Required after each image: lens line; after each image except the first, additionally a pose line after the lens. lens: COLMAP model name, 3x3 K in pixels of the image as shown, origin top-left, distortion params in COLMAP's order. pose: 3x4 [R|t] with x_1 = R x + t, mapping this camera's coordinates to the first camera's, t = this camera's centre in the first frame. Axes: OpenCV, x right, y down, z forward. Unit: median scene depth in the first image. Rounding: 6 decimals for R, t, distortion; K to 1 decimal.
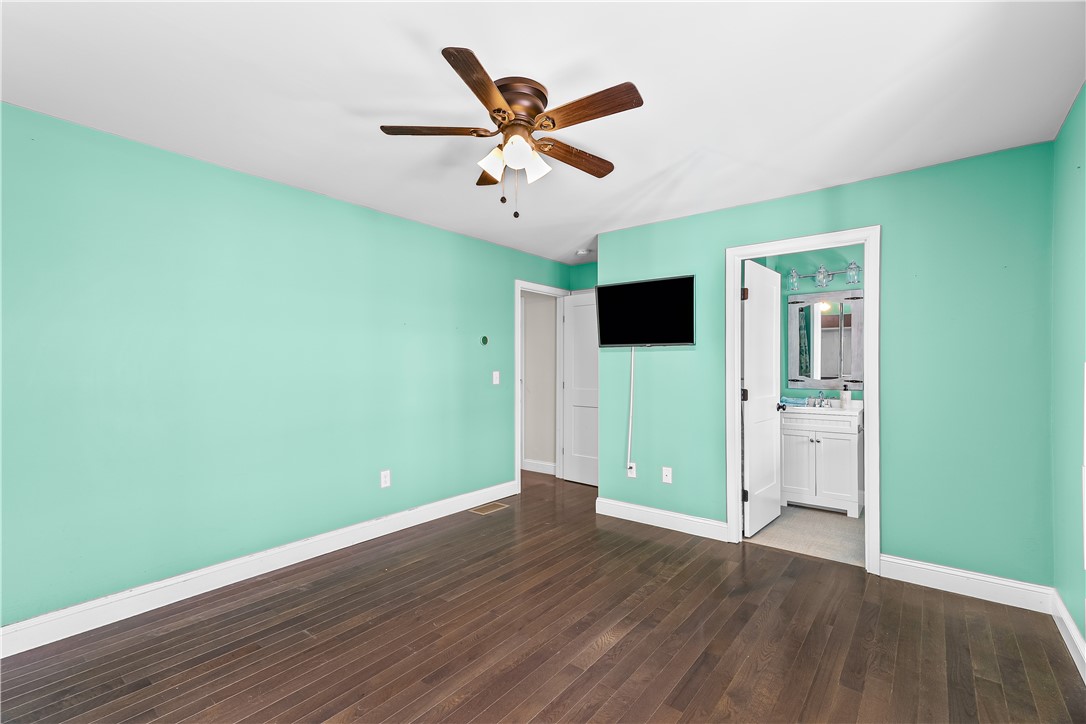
lens RADIAL K [[486.4, 0, 540.9], [0, 486.4, 361.0], [0, 0, 1]] dist [0.021195, 0.000091]
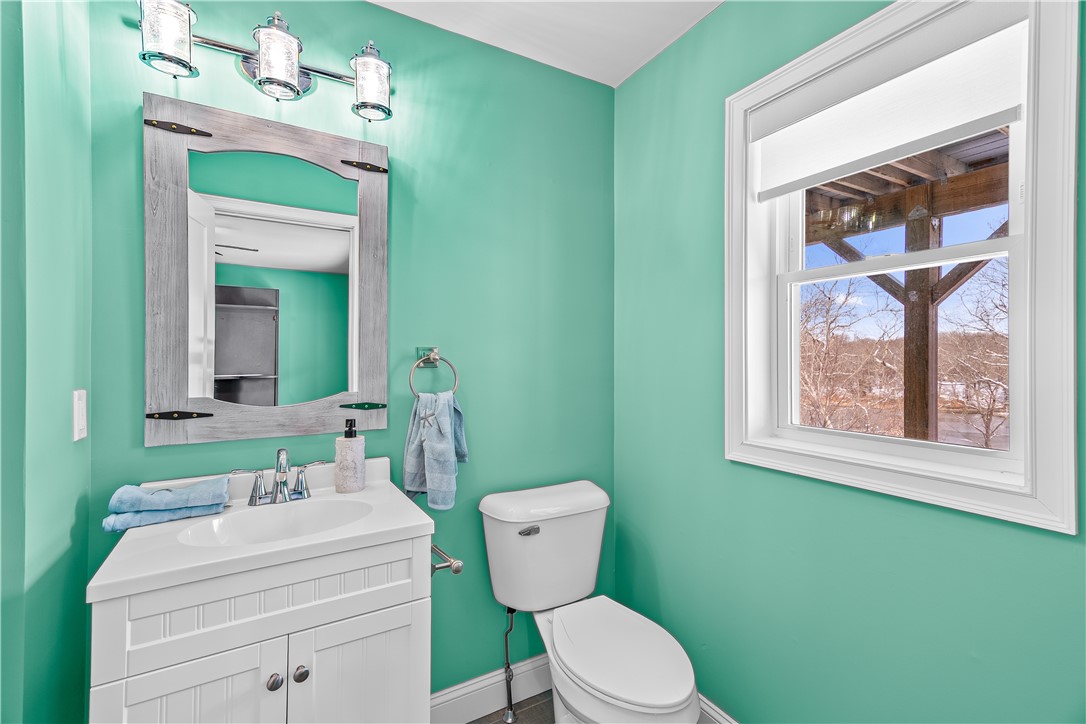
lens RADIAL K [[486.4, 0, 540.9], [0, 486.4, 361.0], [0, 0, 1]] dist [0.021195, 0.000091]
pose [[0.362293, 0.001556, 0.932063, 0.363299], [-0.007229, 0.999973, 0.001141, 0.008691], [-0.932036, -0.007151, 0.362294, 0.761622]]
